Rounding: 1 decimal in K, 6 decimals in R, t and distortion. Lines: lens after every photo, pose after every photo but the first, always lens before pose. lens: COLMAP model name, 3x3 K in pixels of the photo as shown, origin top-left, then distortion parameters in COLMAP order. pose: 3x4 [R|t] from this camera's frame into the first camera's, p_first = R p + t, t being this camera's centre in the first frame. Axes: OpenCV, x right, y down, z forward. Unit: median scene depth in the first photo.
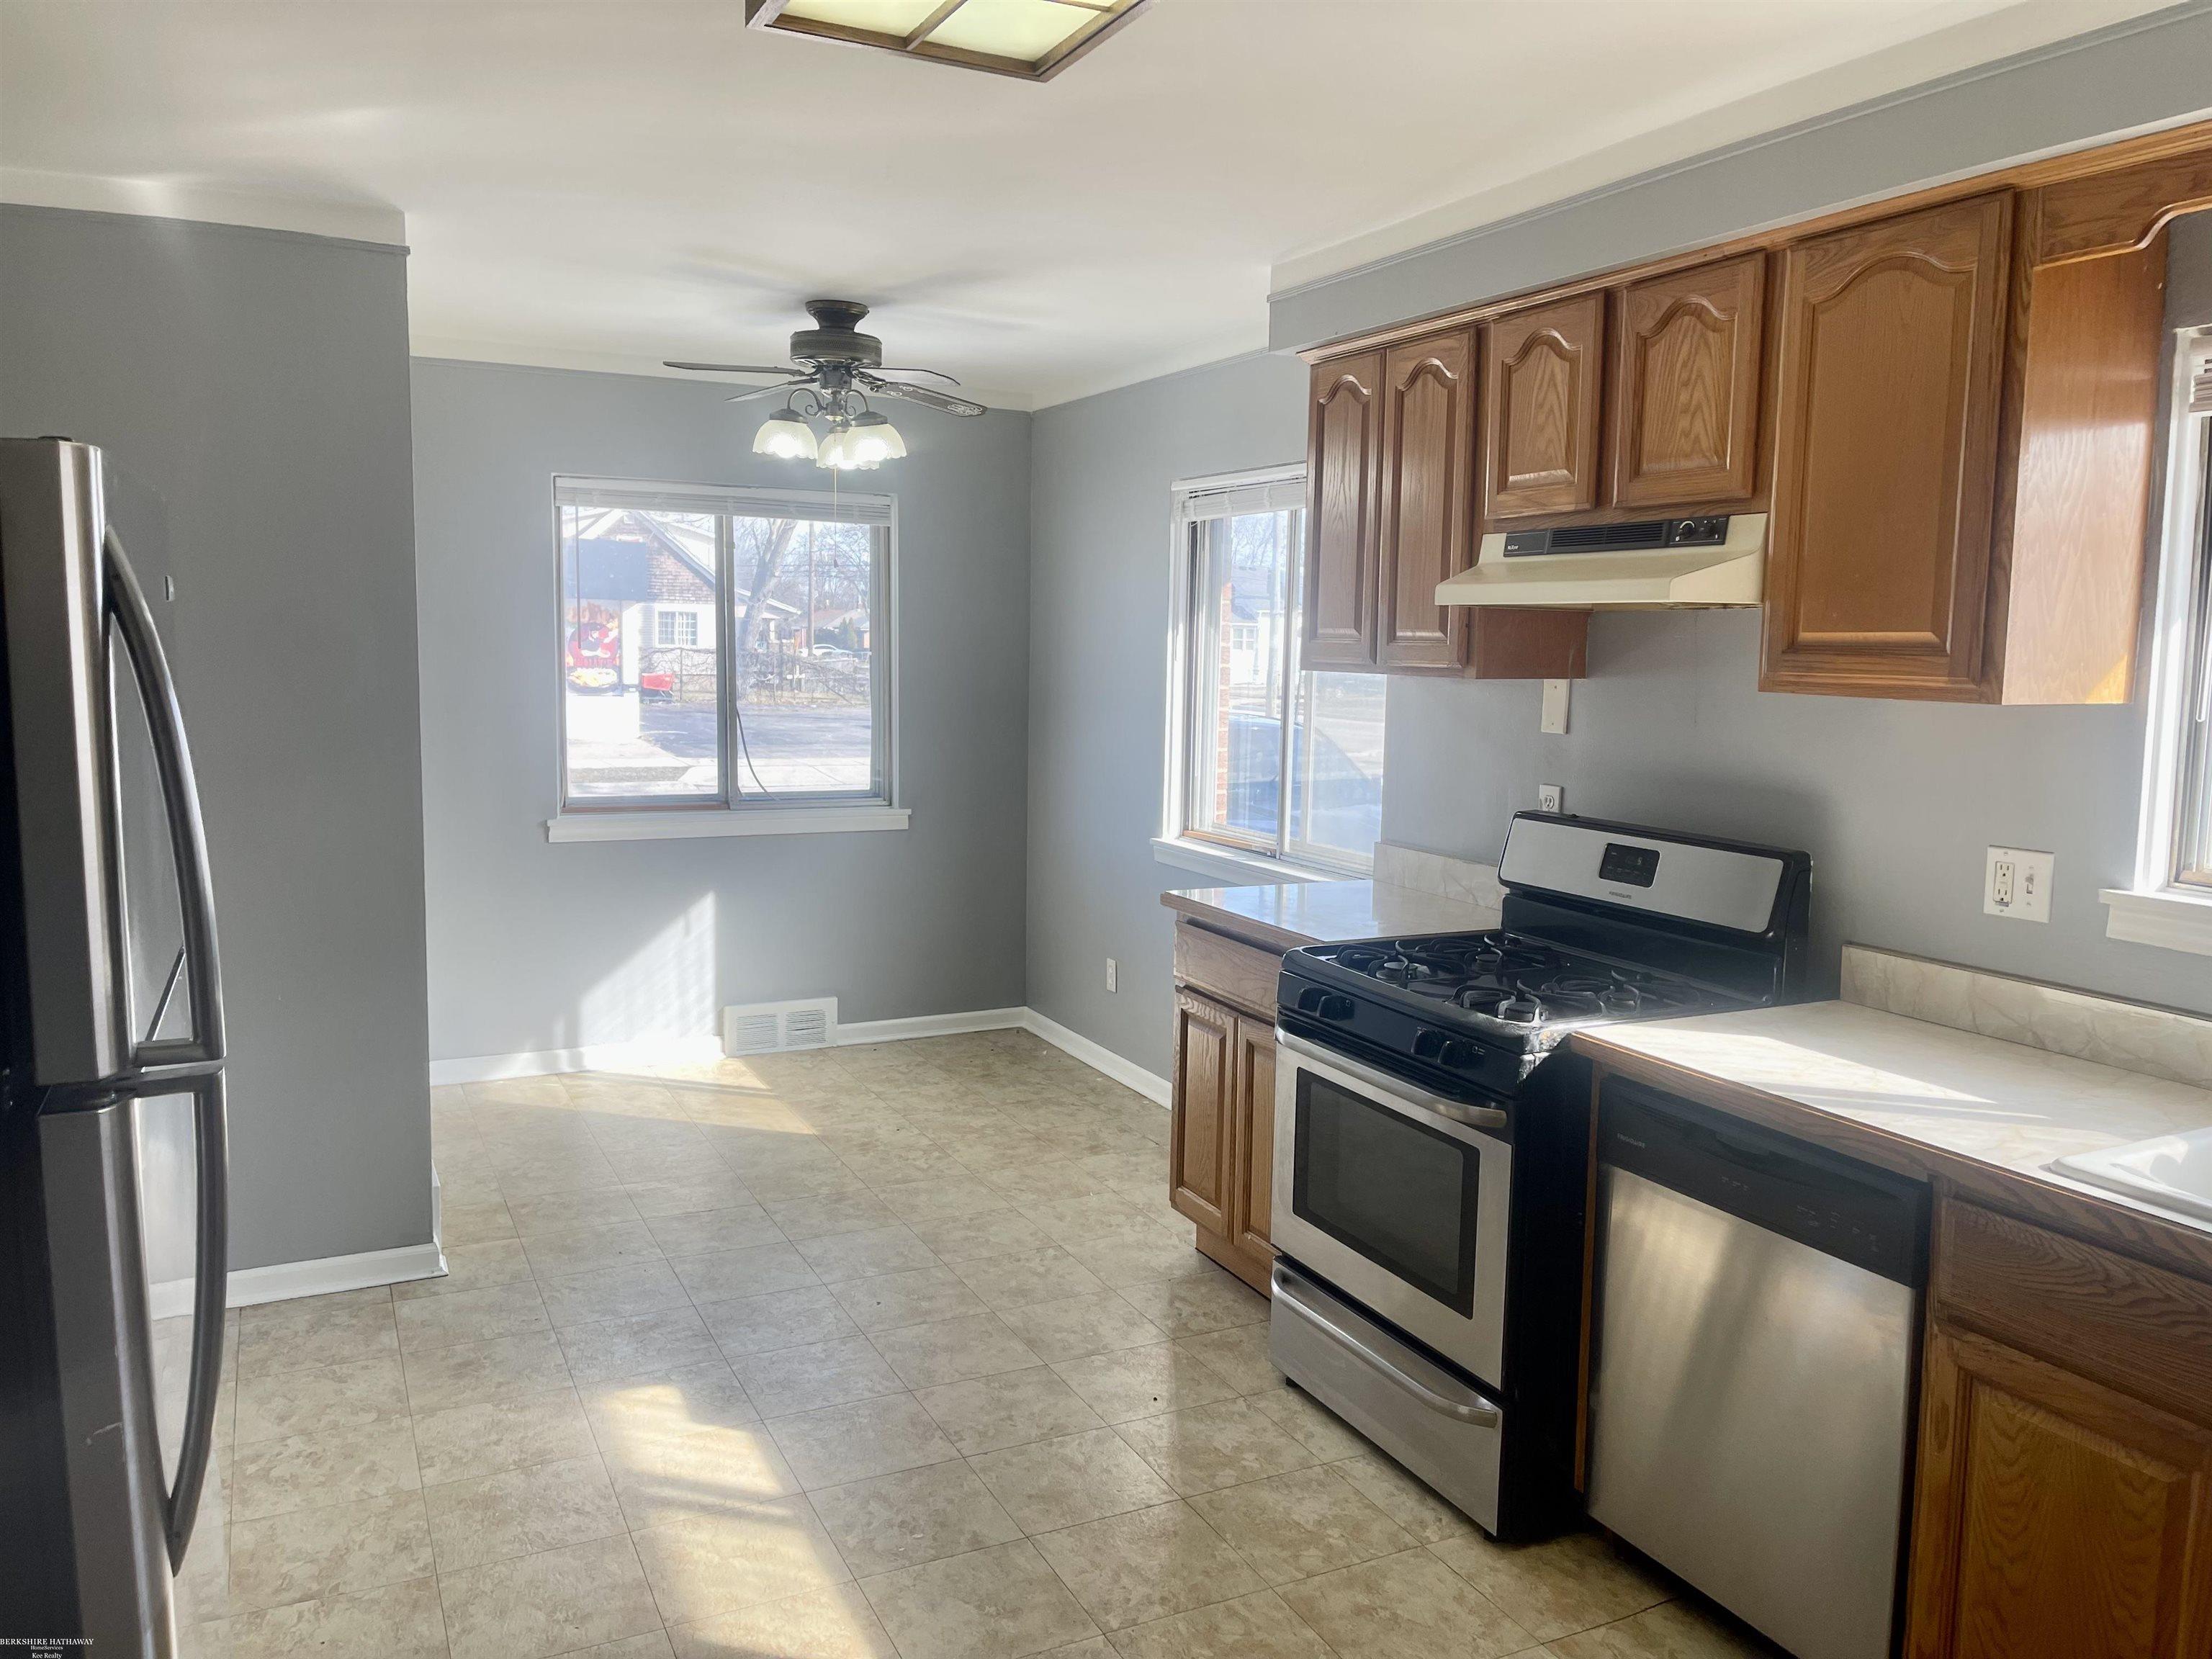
lens RADIAL K [[1664.1, 0, 1114.7], [0, 1664.1, 809.5], [0, 0, 1]] dist [0.078541, -0.094044]
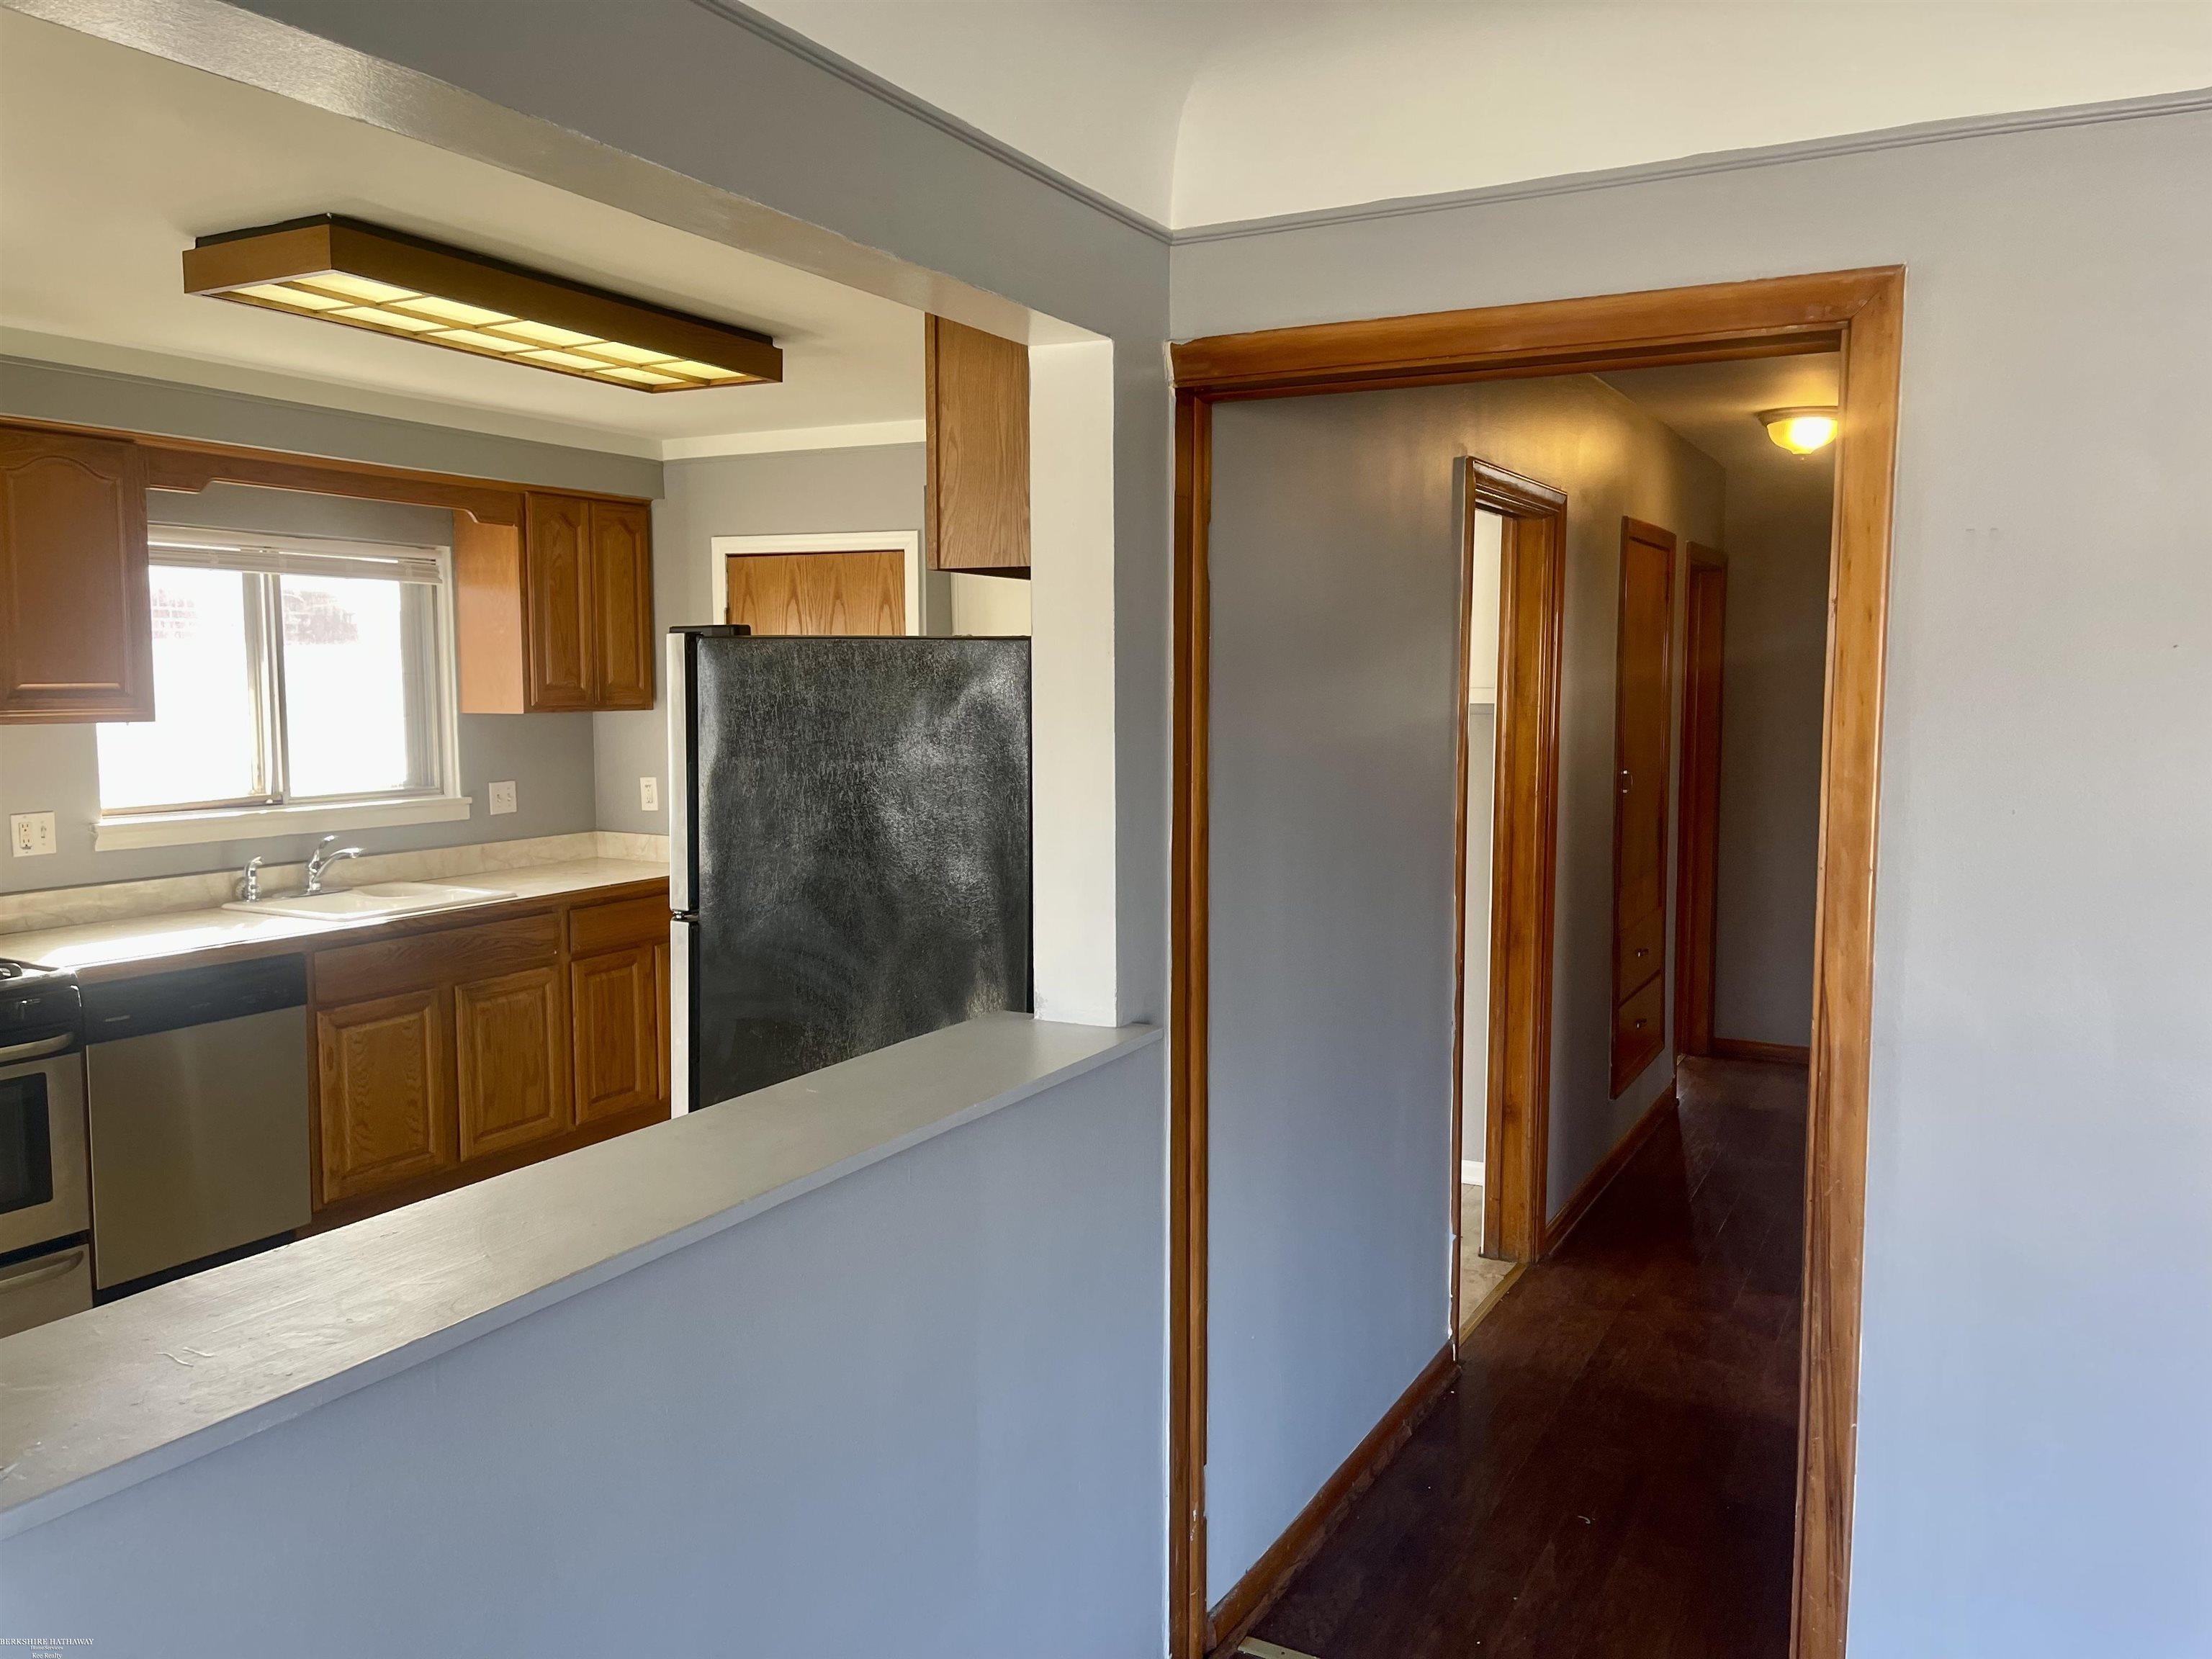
lens RADIAL K [[1664.1, 0, 1110.6], [0, 1664.1, 813.5], [0, 0, 1]] dist [0.078541, -0.094044]
pose [[-0.579573, -0.086898, 0.810274, -1.344610], [0.069852, 0.985341, 0.155637, -0.151907], [-0.811921, 0.146803, -0.565008, 1.028867]]
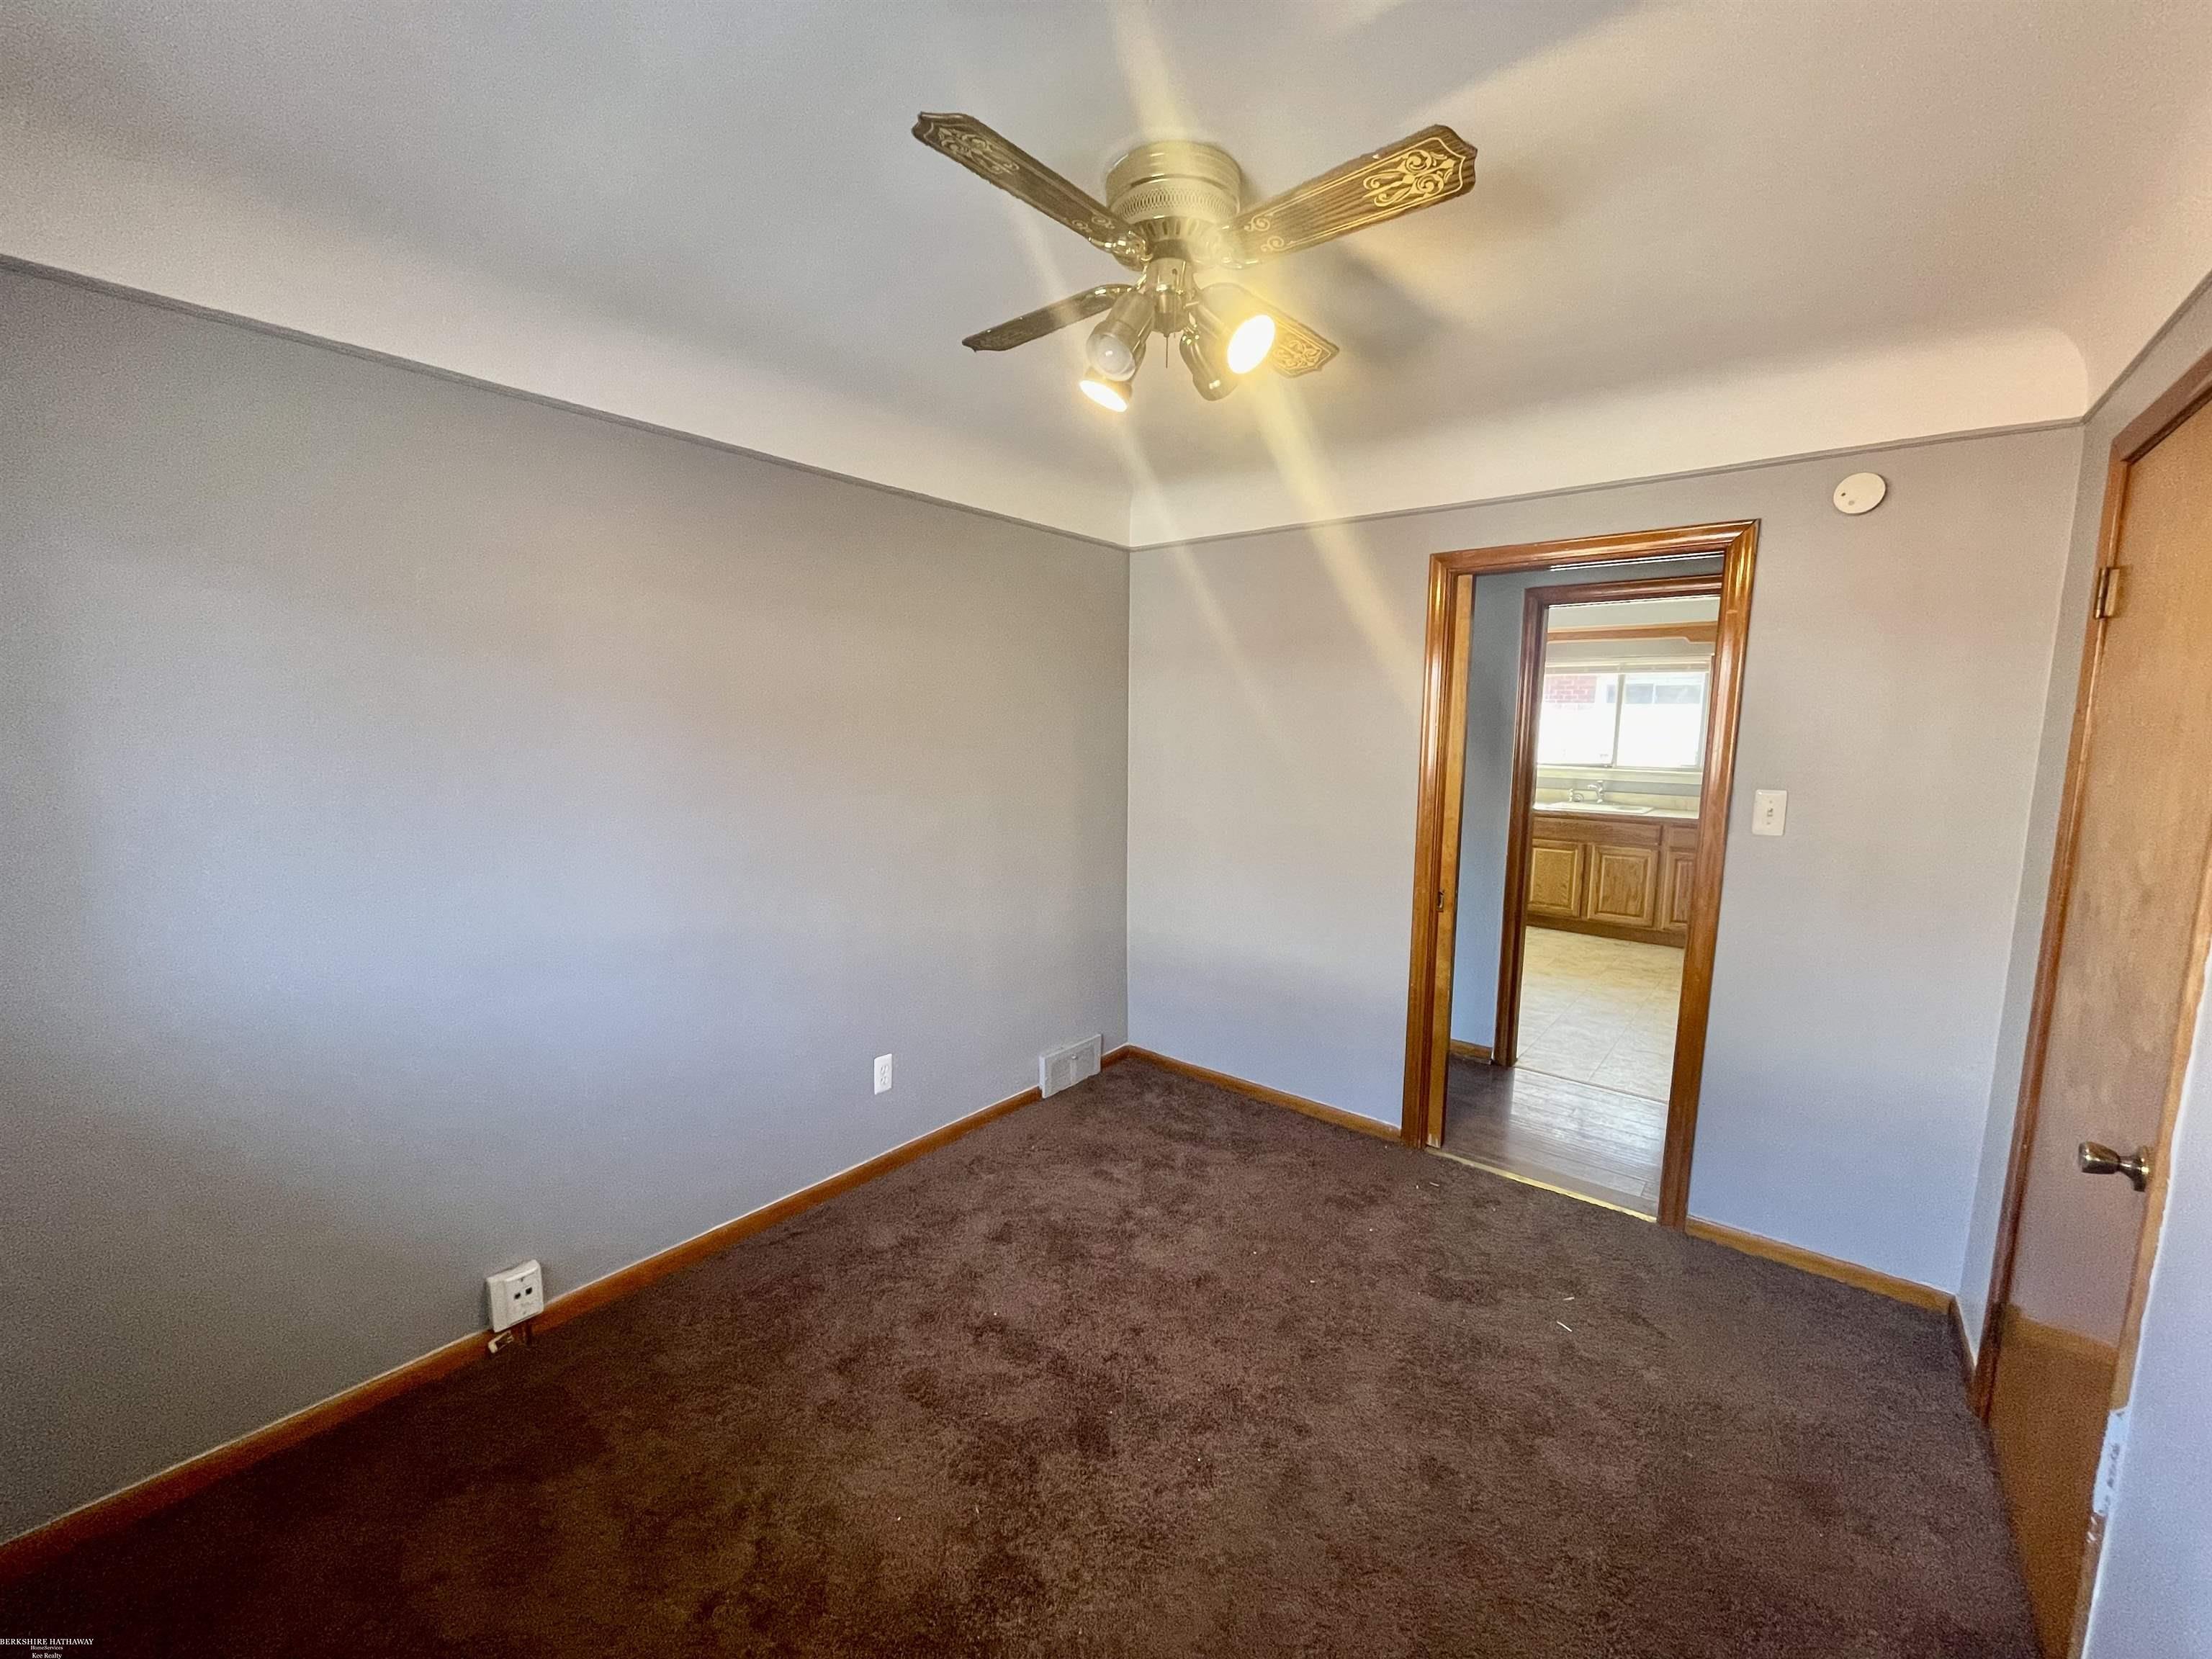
lens RADIAL K [[885.6, 0, 1105.1], [0, 885.6, 833.7], [0, 0, 1]] dist [-0.000292, -0.000012]
pose [[0.907156, -0.062232, 0.416168, -1.555930], [0.047718, 0.997838, 0.045198, 0.062424], [-0.418081, -0.021143, 0.908164, -0.841250]]
